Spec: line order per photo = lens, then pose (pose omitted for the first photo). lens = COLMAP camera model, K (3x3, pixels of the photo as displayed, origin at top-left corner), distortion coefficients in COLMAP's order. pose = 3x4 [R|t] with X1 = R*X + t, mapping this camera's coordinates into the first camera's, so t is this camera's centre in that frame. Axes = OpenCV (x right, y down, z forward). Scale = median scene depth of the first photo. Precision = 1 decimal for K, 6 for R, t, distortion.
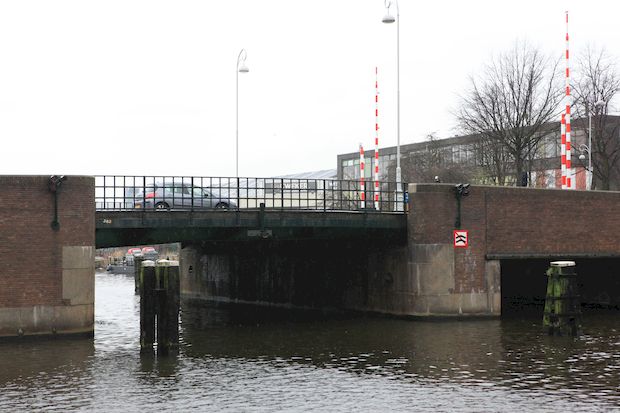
lens RADIAL K [[1145.2, 0, 310.0], [0, 1145.2, 206.5], [0, 0, 1]] dist [0.185371, -0.059875]
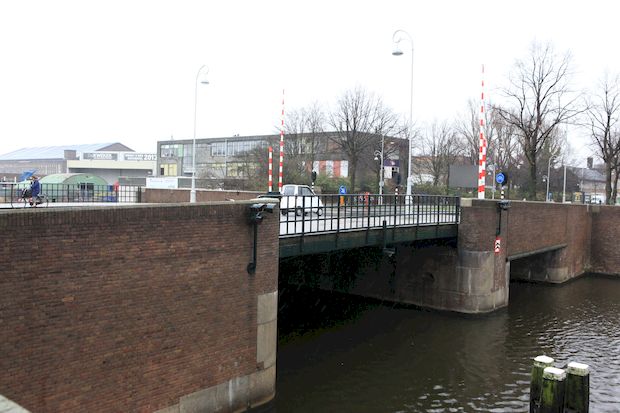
lens RADIAL K [[571.5, 0, 310.0], [0, 571.5, 206.5], [0, 0, 1]] dist [-0.052089, 0.012065]
pose [[0.916759, 0.014803, 0.399167, -0.299679], [-0.043746, 0.997023, 0.063495, -0.043928], [-0.397038, -0.075672, 0.914677, 0.583192]]
